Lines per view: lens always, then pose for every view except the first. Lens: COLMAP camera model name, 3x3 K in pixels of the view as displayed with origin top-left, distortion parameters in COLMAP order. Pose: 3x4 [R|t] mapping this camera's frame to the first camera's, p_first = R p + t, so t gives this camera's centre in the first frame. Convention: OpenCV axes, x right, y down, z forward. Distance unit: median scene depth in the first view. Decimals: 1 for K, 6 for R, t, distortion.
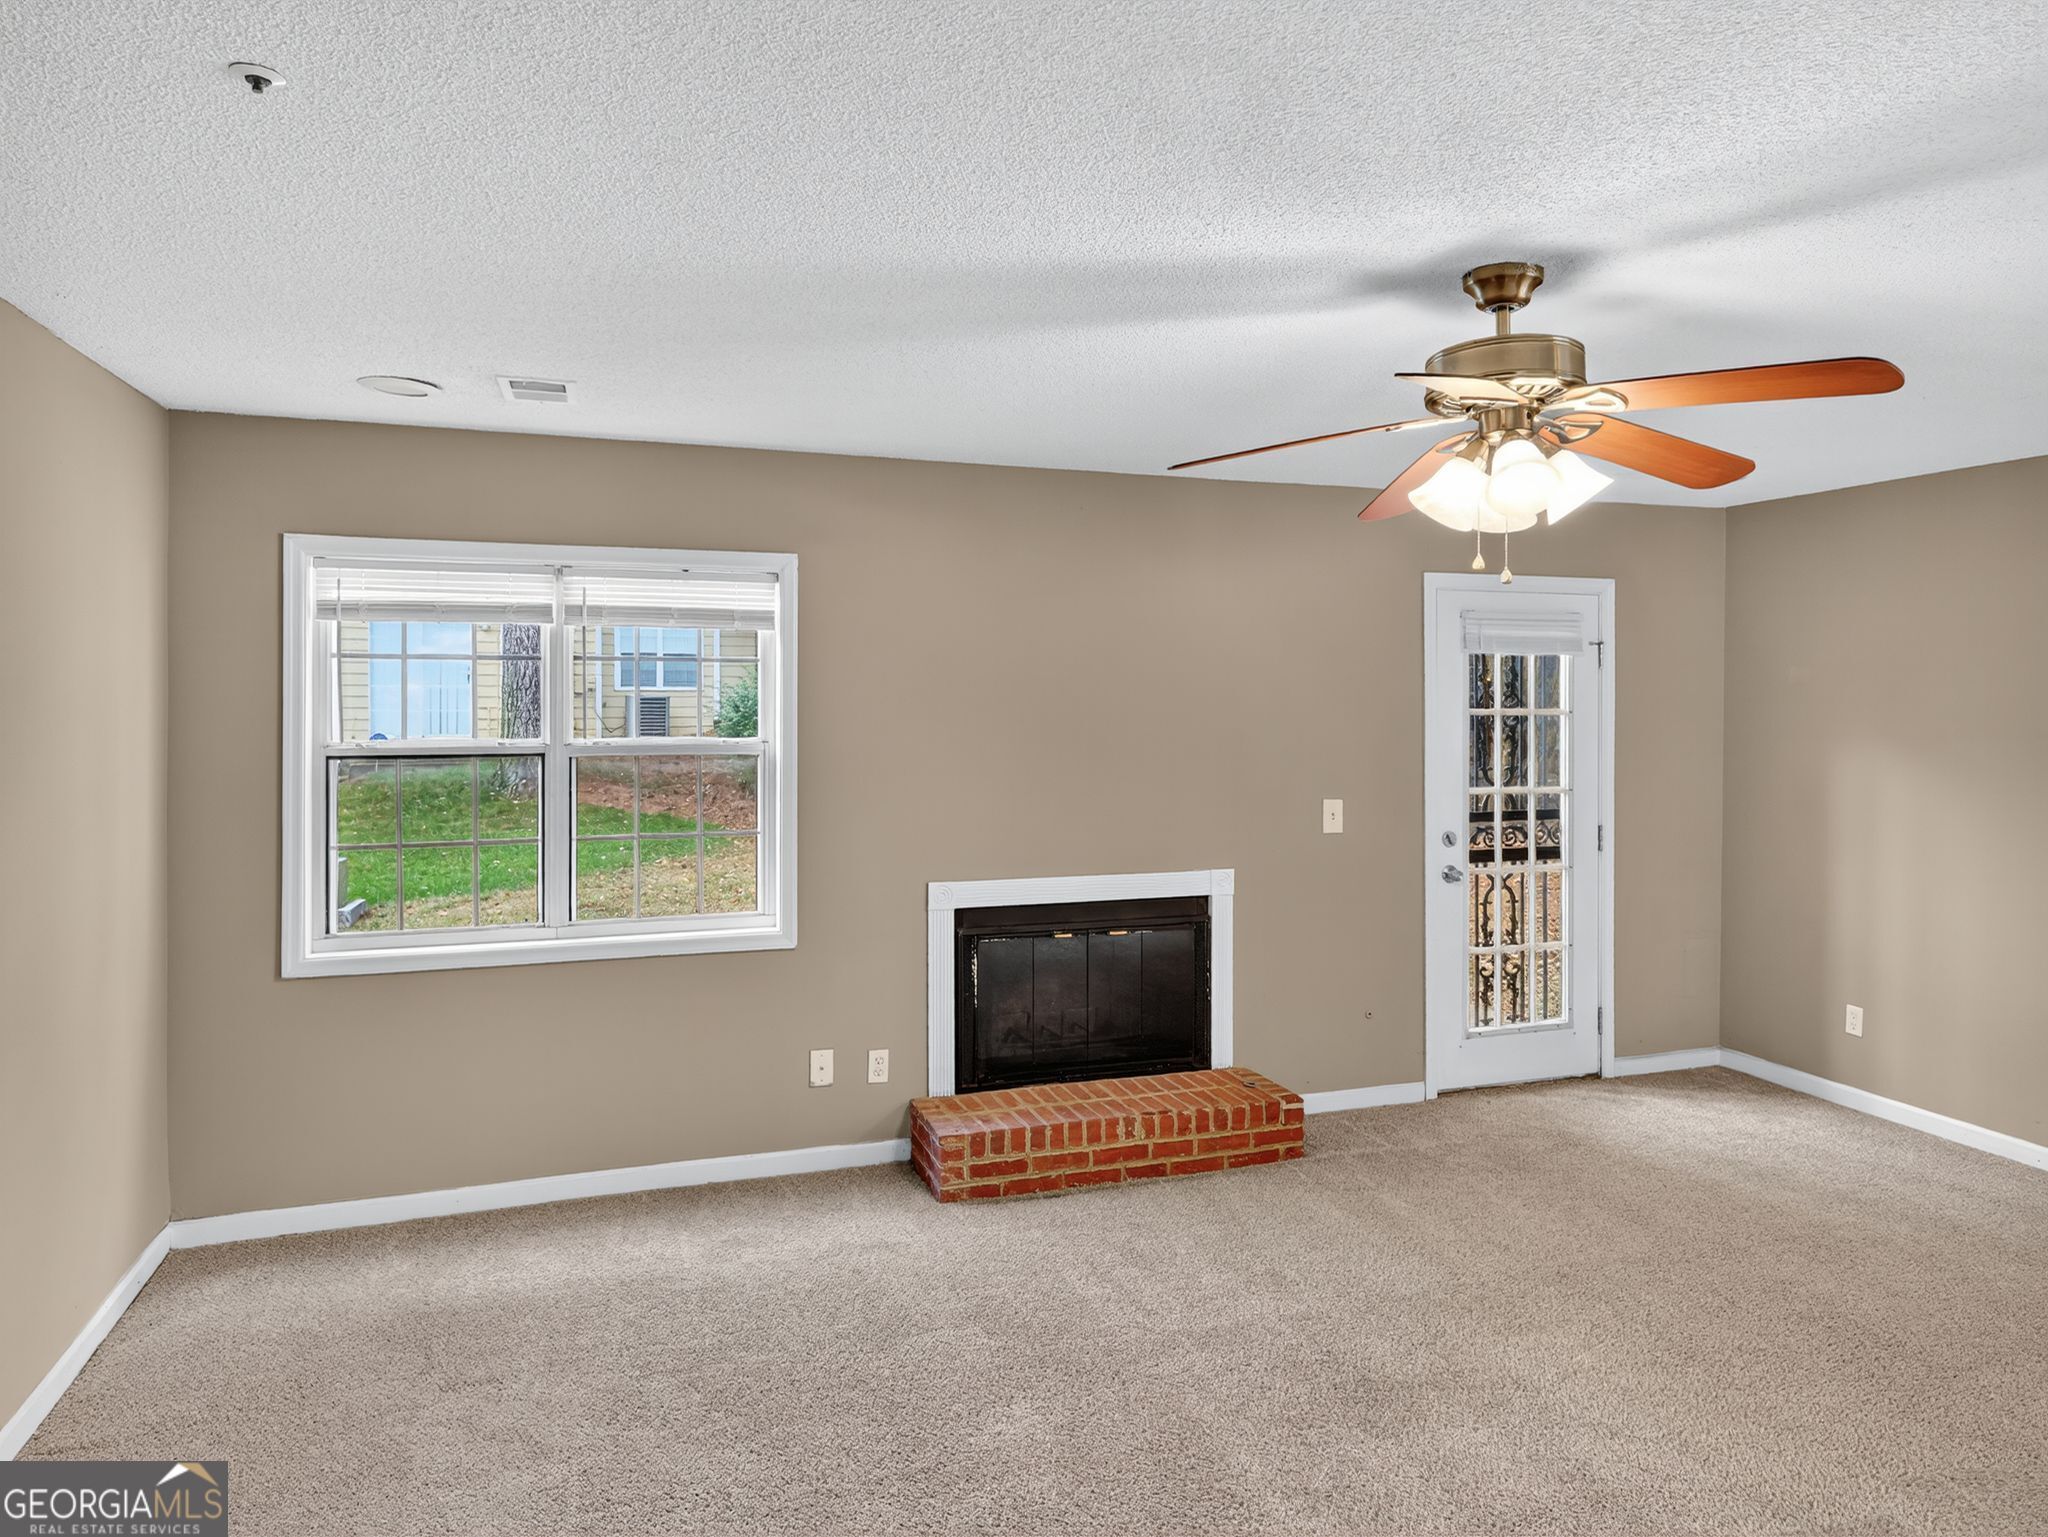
lens RADIAL K [[1305.9, 0, 1020.6], [0, 1305.9, 700.7], [0, 0, 1]] dist [-0.002293, -0.000242]
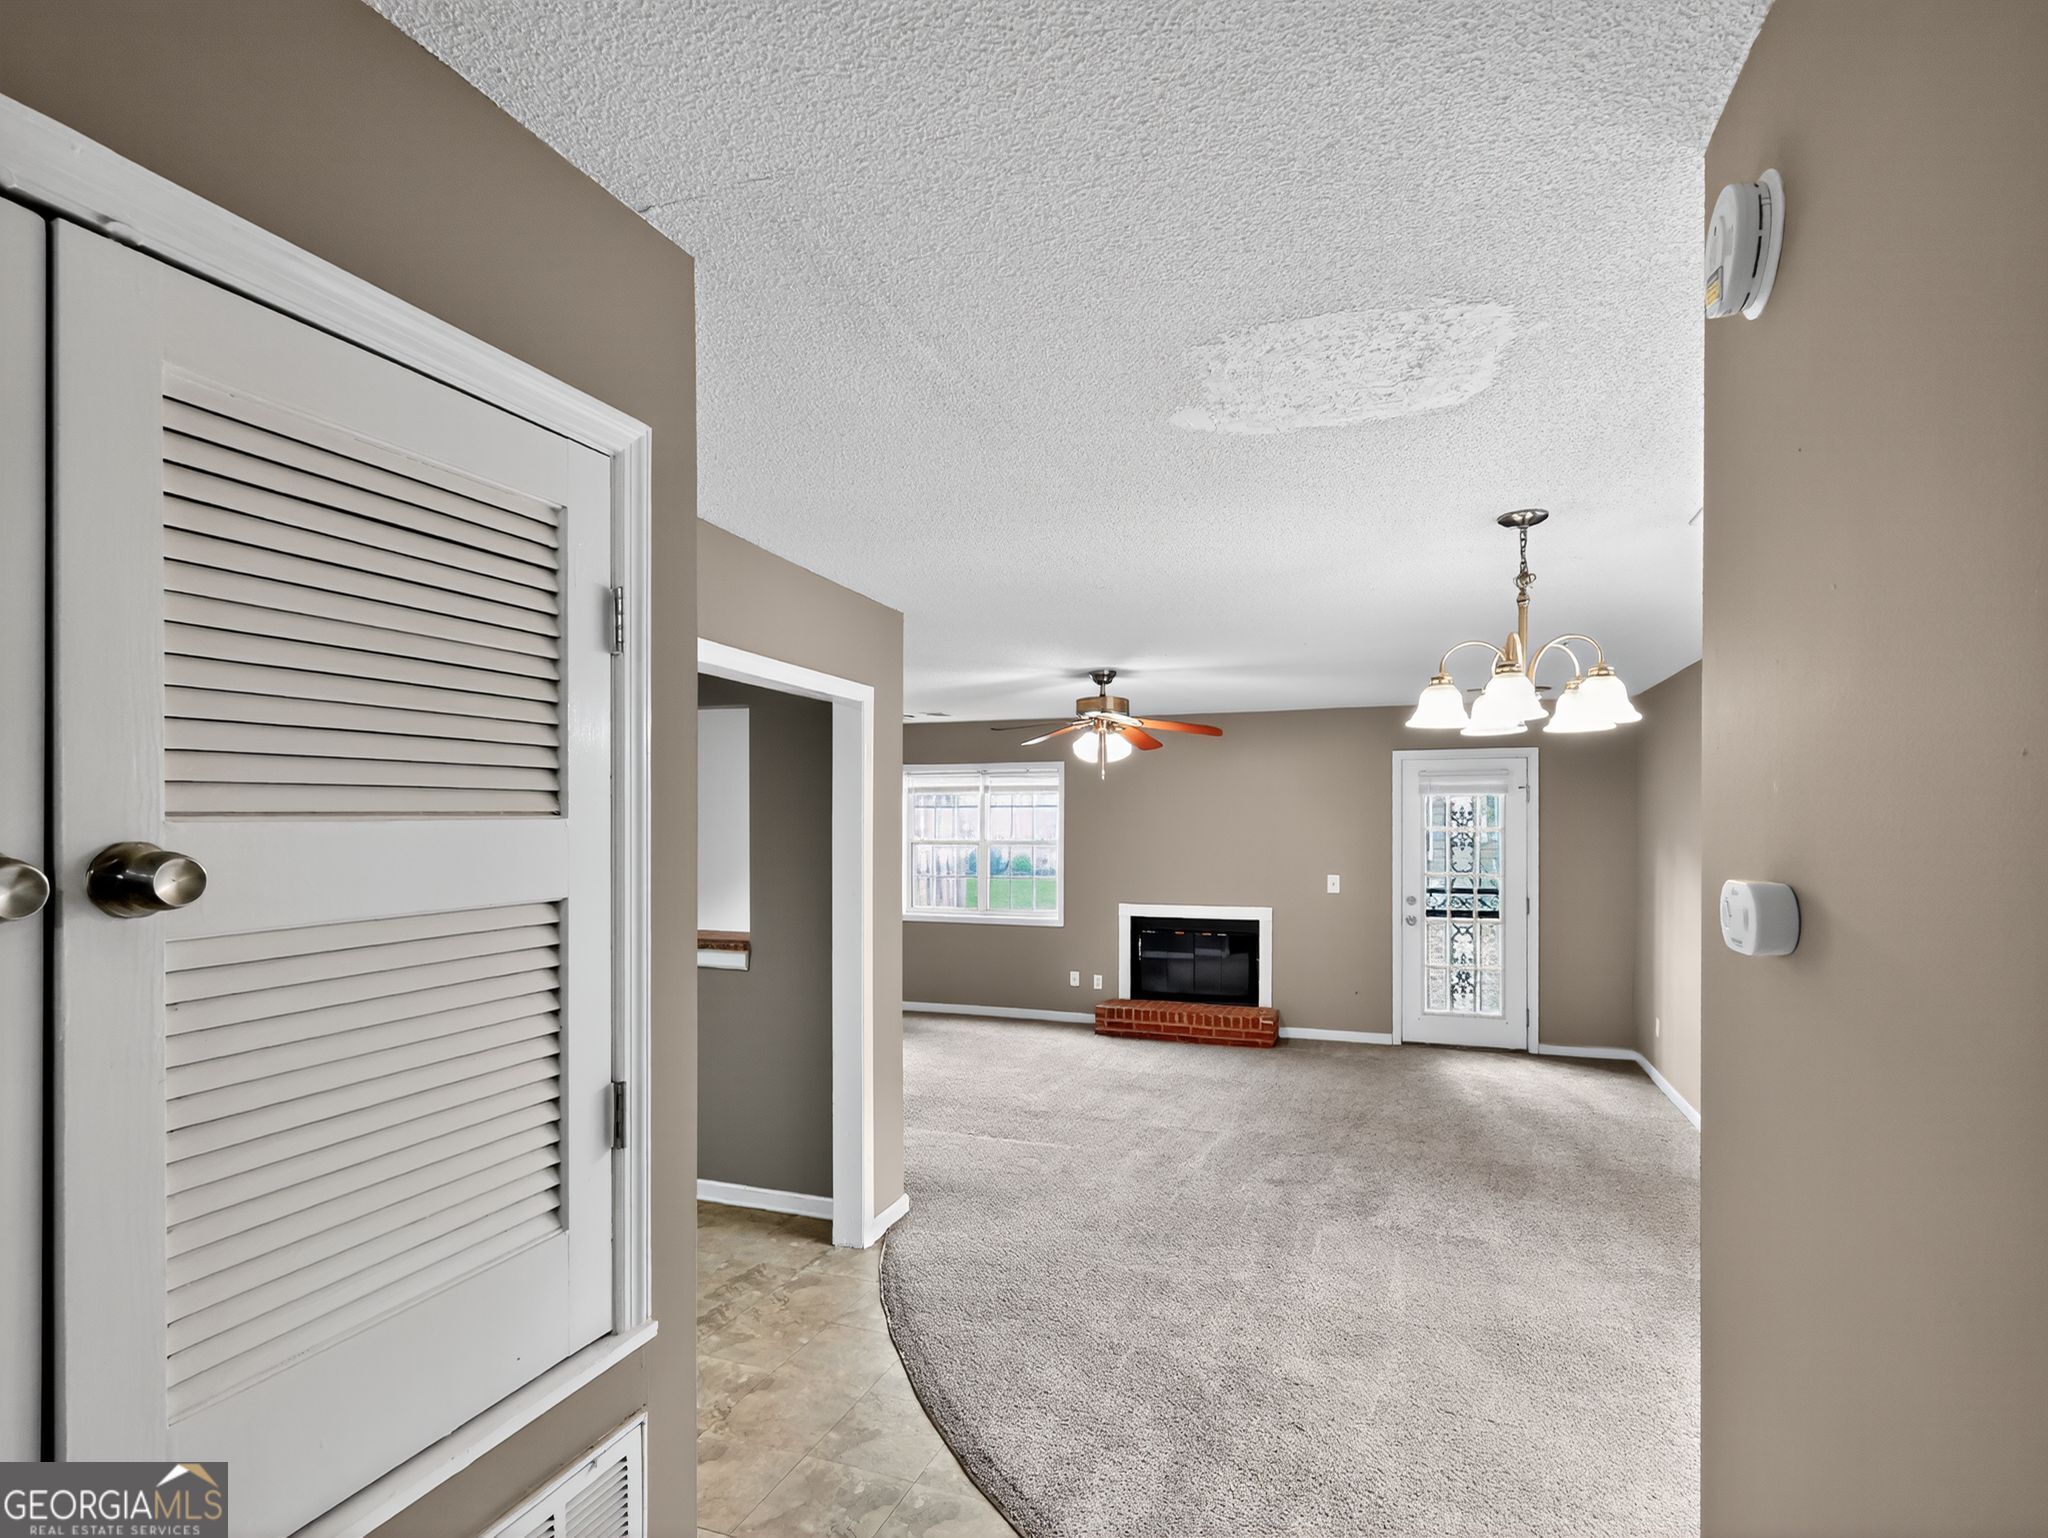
lens RADIAL K [[1035.9, 0, 1028.1], [0, 1035.9, 823.7], [0, 0, 1]] dist [0.003295, -0.000076]
pose [[0.773404, 0.000854, -0.633913, 0.970624], [0.000982, 0.999996, 0.002545, -0.004117], [0.633913, -0.002591, 0.773400, -0.499980]]
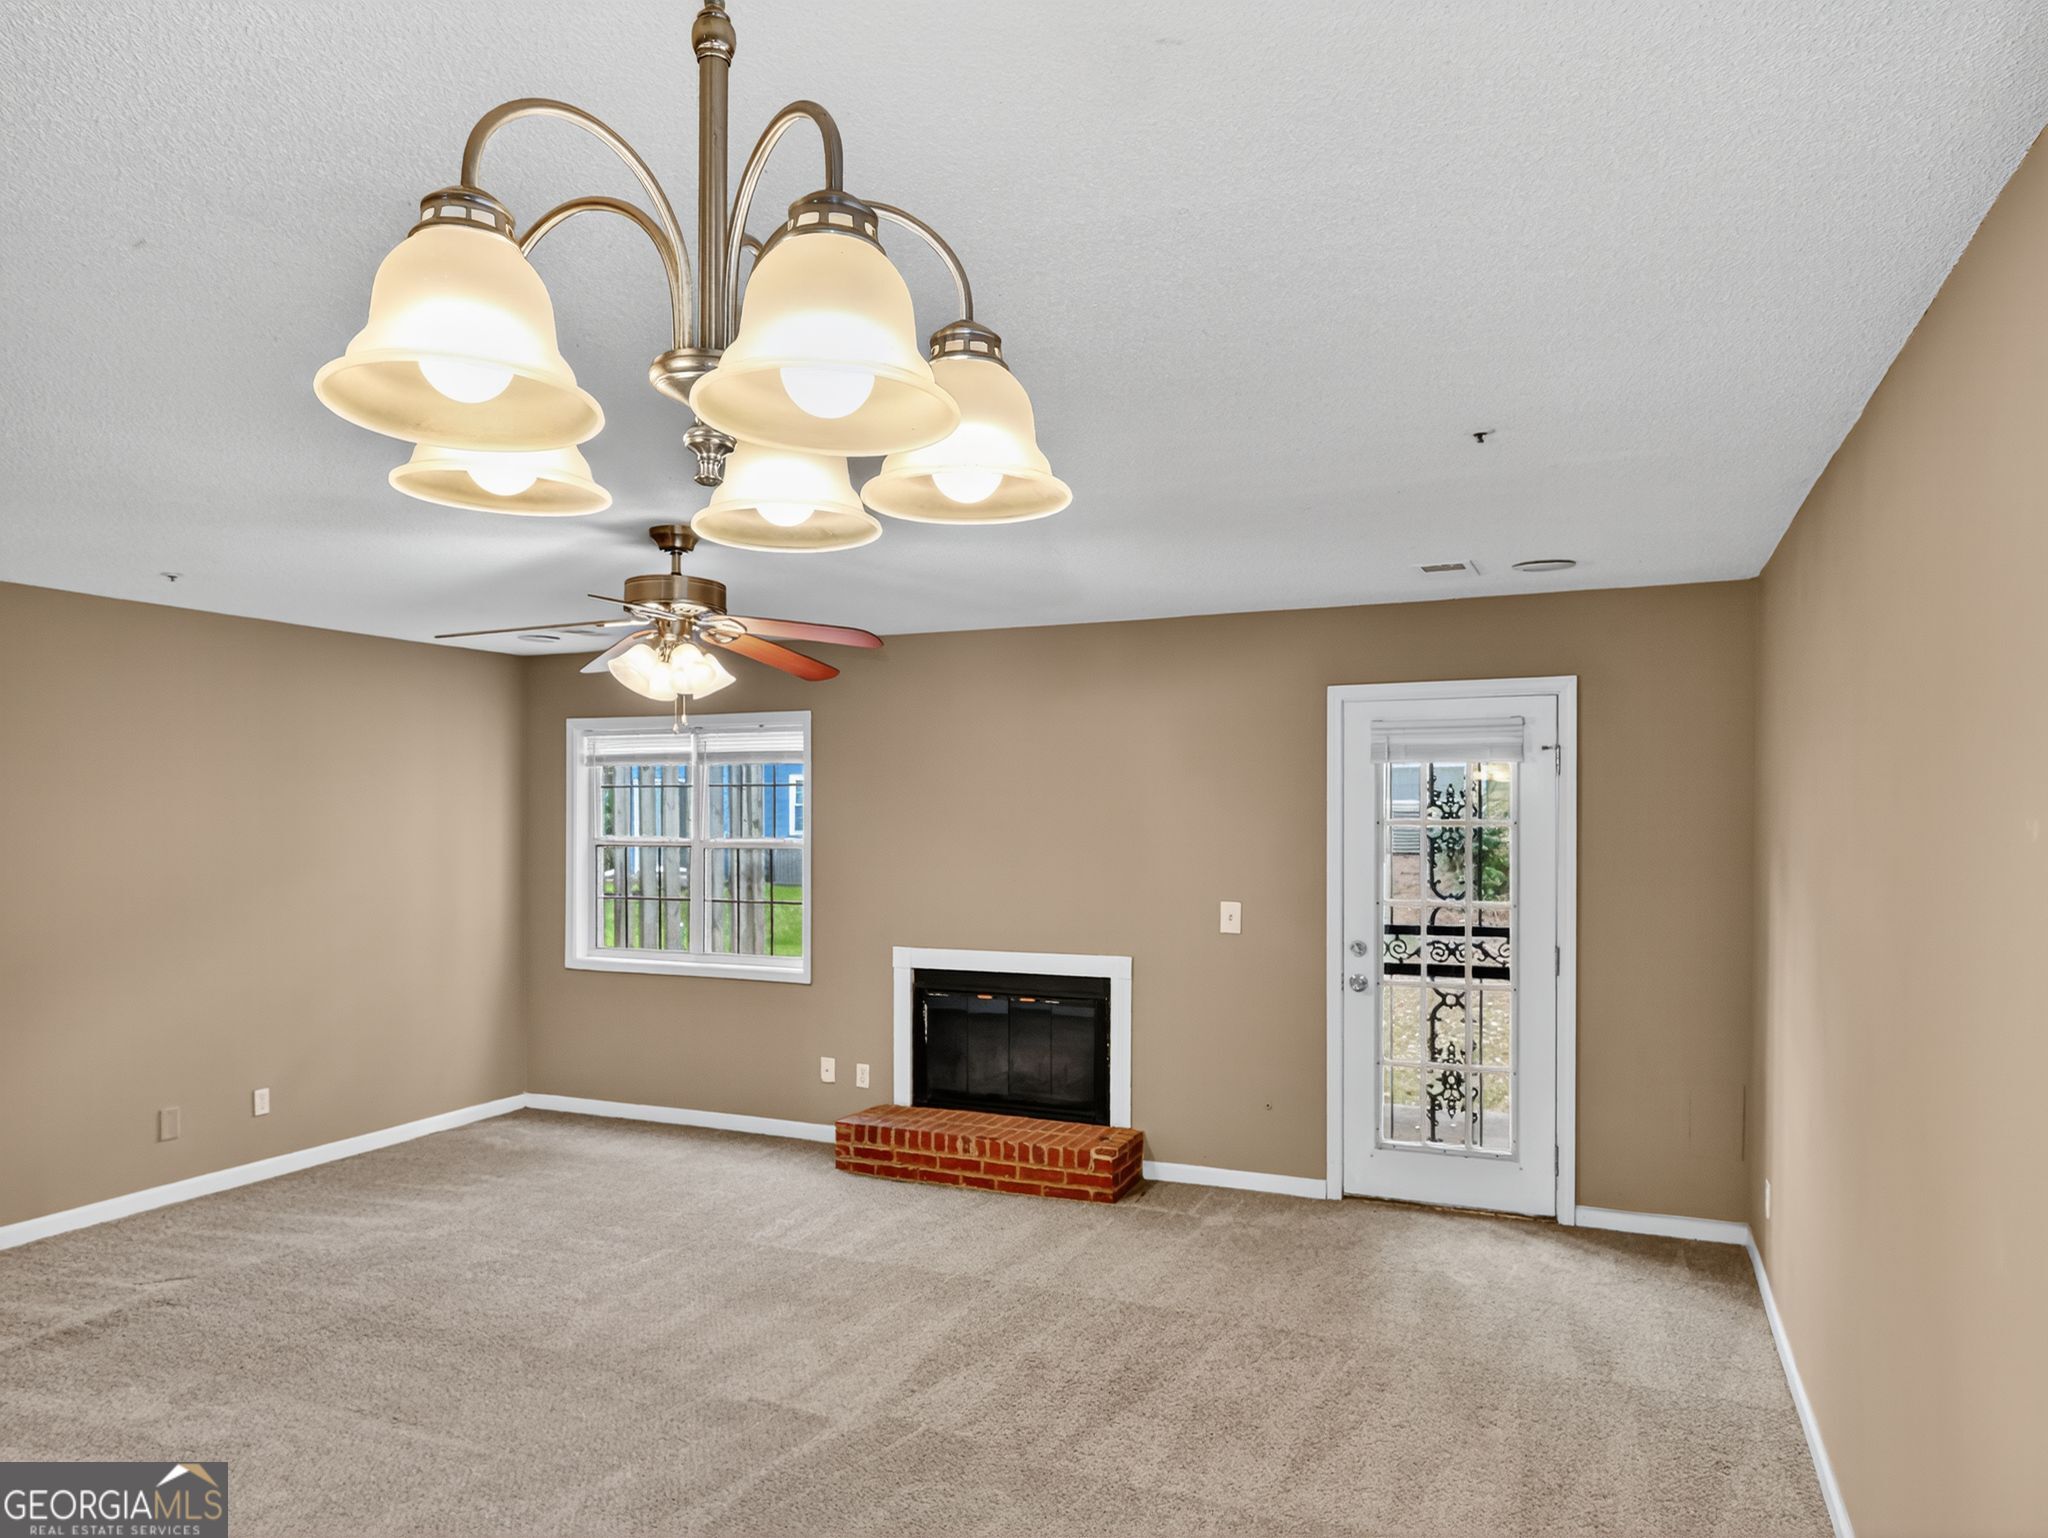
lens RADIAL K [[1353.7, 0, 1019.8], [0, 1353.7, 814.3], [0, 0, 1]] dist [0.019668, -0.000249]
pose [[0.733829, 0.000366, -0.679334, 1.007705], [0.003557, 0.999984, 0.004380, -0.003857], [0.679325, -0.005630, 0.733816, 0.058350]]
